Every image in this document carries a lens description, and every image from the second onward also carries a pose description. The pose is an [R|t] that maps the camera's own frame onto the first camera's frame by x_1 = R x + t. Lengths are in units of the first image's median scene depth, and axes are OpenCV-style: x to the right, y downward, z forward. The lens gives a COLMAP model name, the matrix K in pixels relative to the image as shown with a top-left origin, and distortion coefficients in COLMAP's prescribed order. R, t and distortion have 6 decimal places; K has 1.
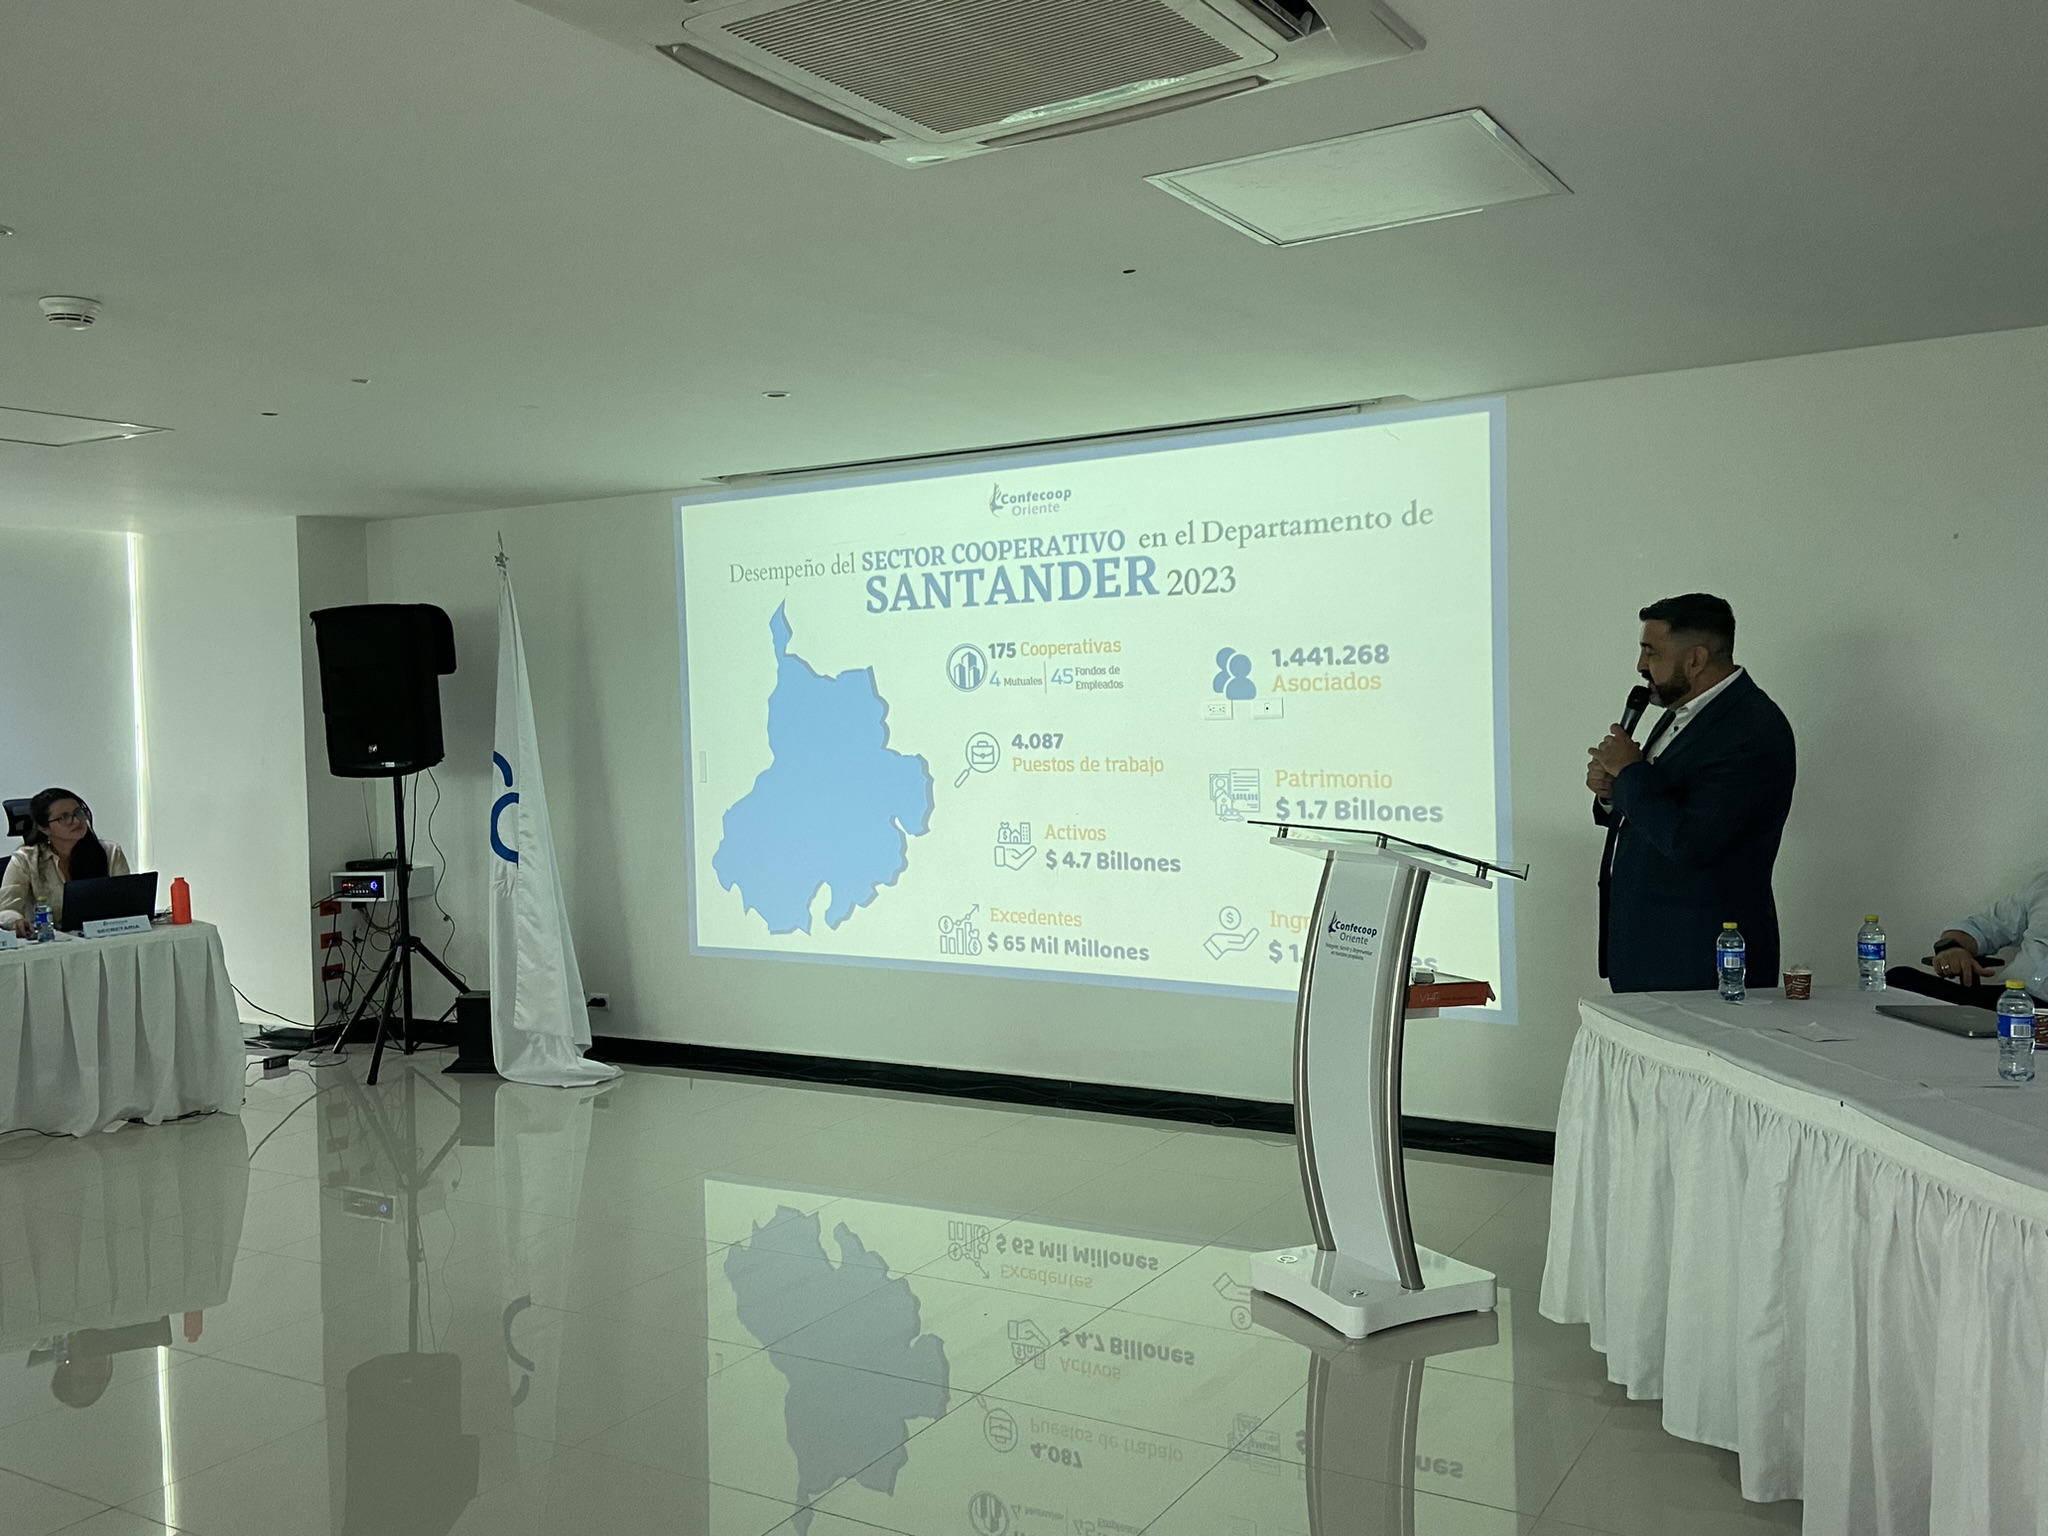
lens RADIAL K [[1799.6, 0, 1032.2], [0, 1799.6, 743.6], [0, 0, 1]] dist [0.120159, -0.160240]
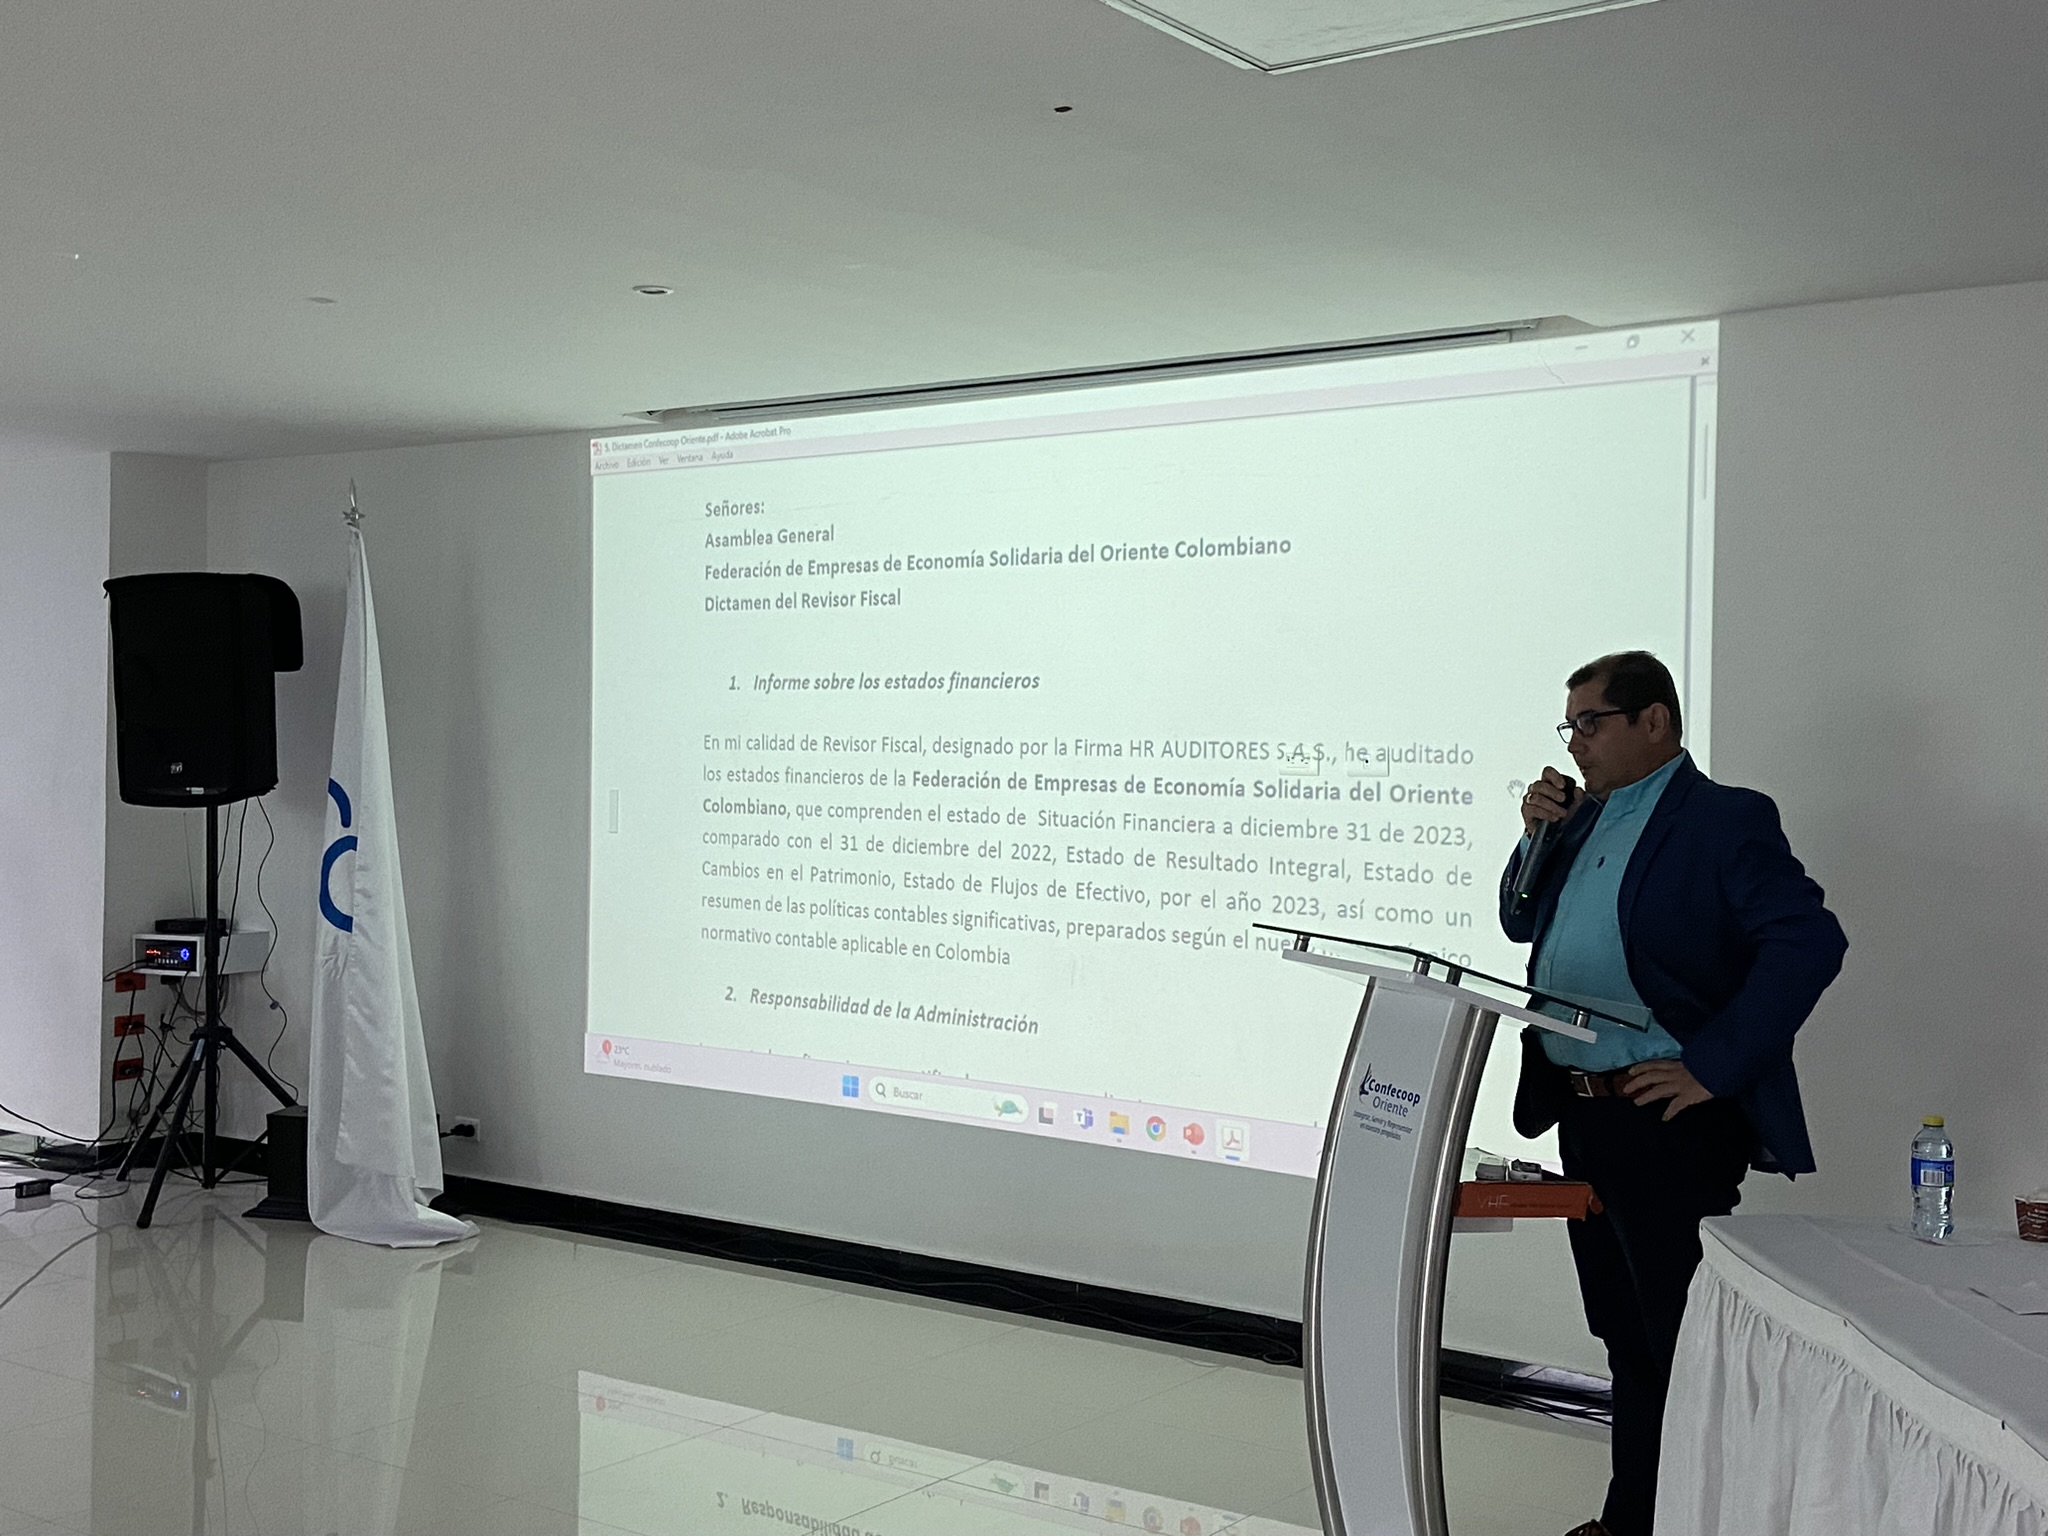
lens RADIAL K [[2406.0, 0, 1039.8], [0, 2406.0, 737.5], [0, 0, 1]] dist [0.097300, -0.038300]
pose [[0.995033, 0.041064, -0.090683, 0.075888], [-0.043371, 0.998780, -0.023620, -0.001433], [0.089602, 0.027436, 0.995600, 0.055194]]
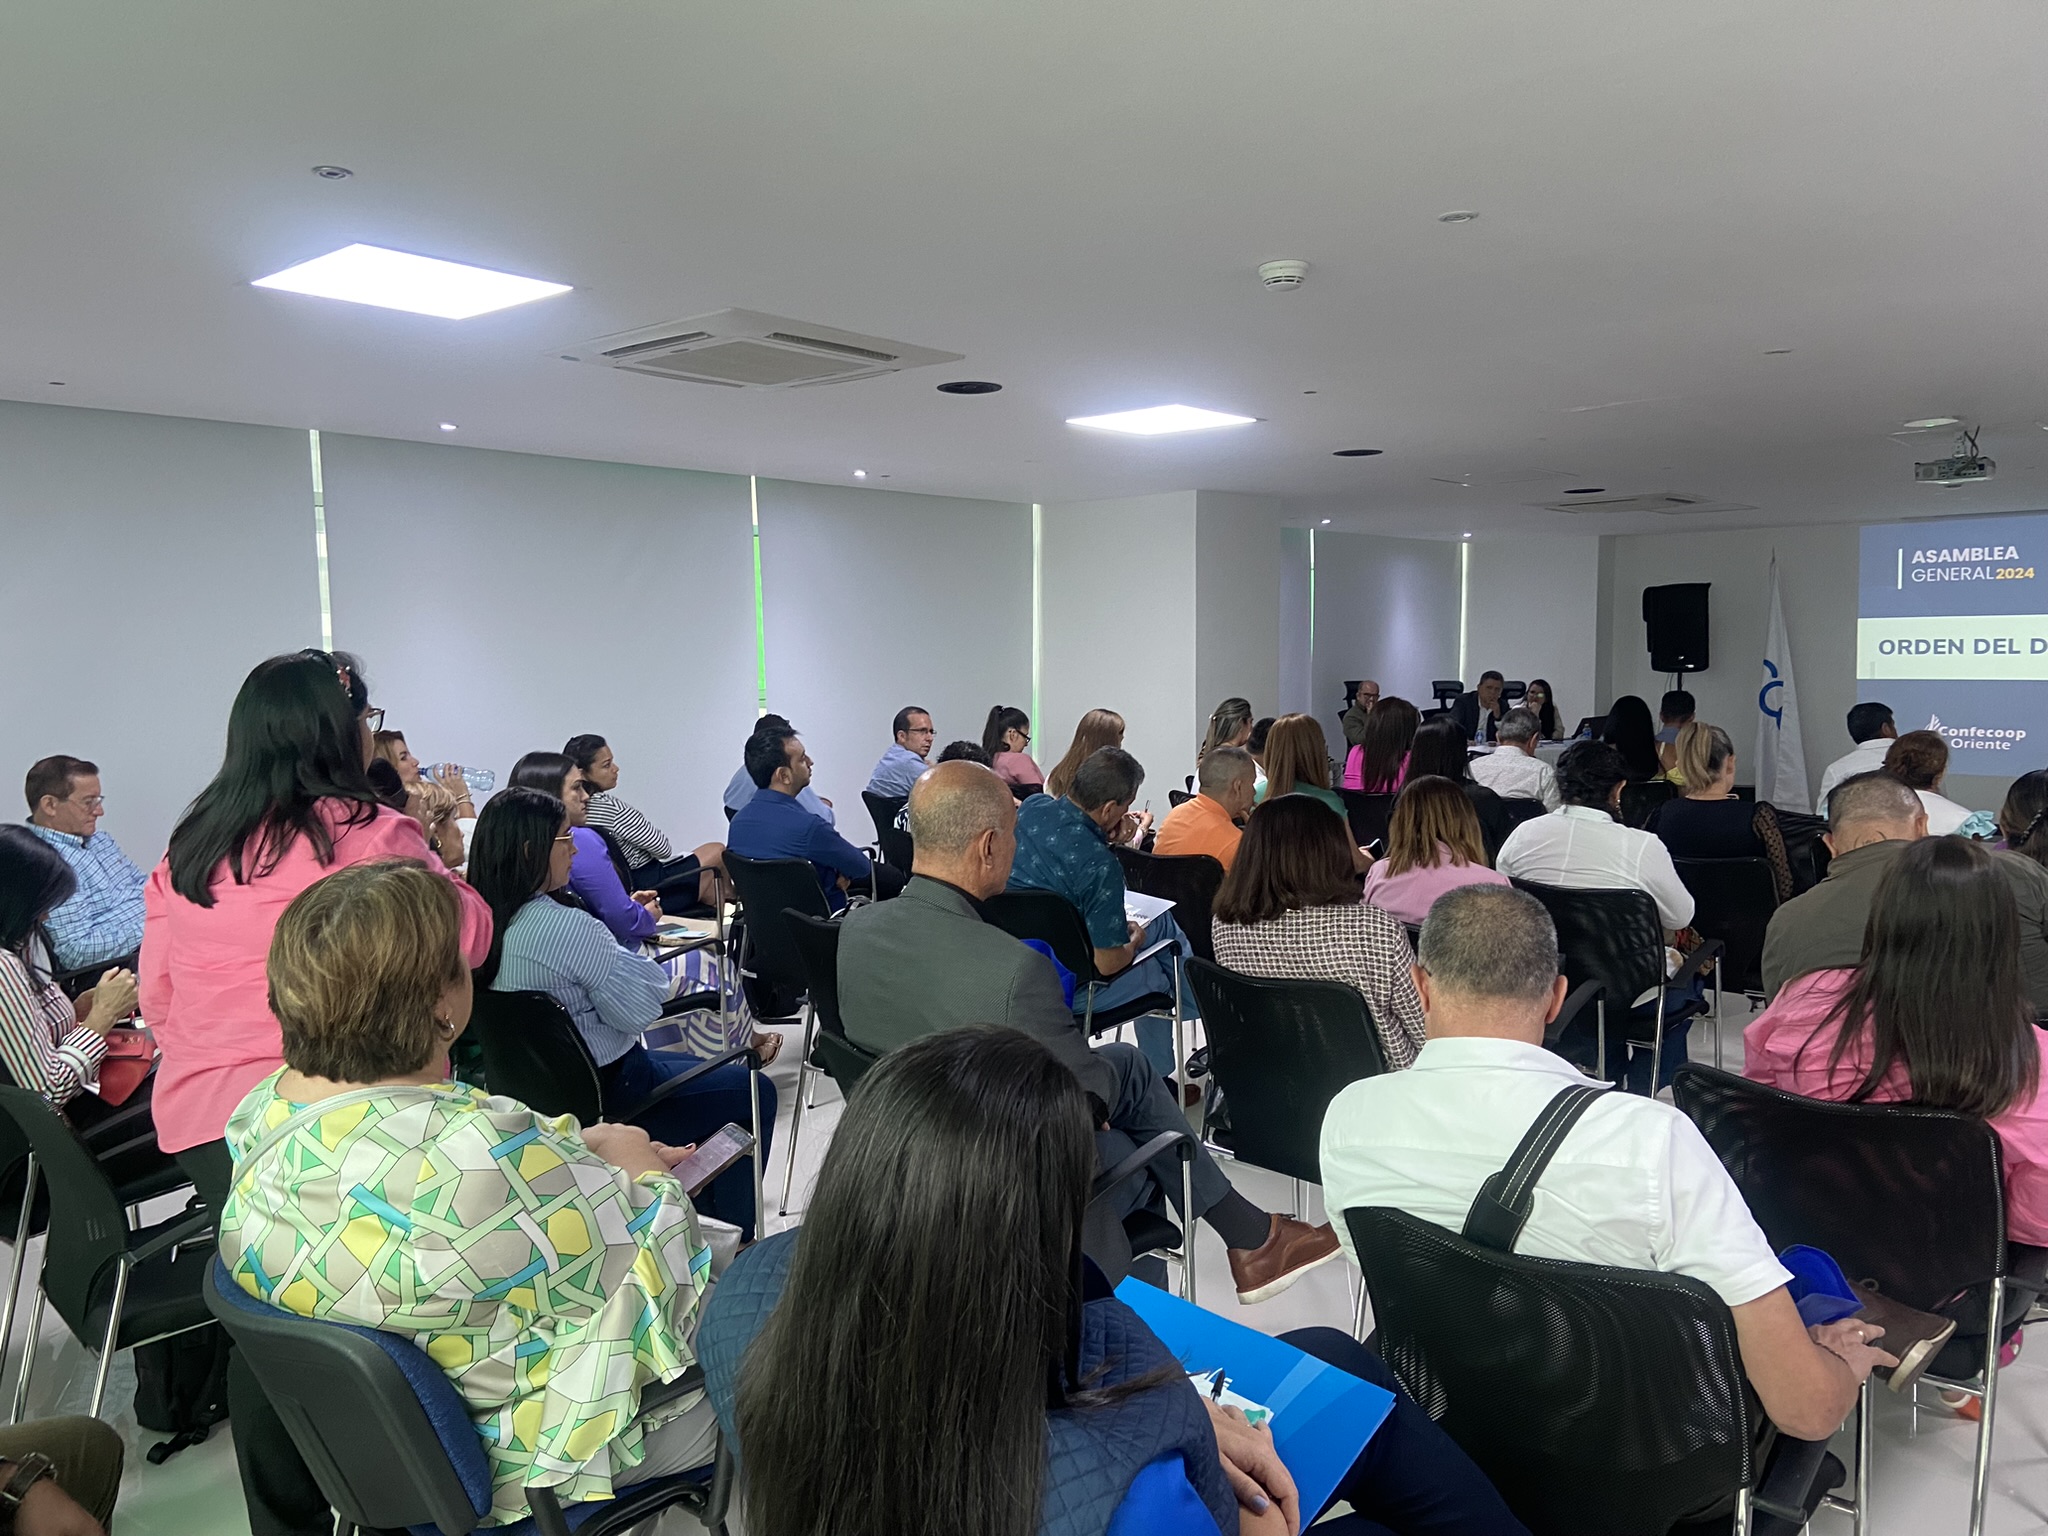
lens RADIAL K [[1572.2, 0, 1031.7], [0, 1572.2, 762.0], [0, 0, 1]] dist [0.109408, -0.152656]
pose [[0.981599, 0.031660, -0.188312, -0.744749], [-0.021819, 0.998297, 0.054107, 0.038445], [0.189704, -0.049003, 0.980618, -0.828484]]
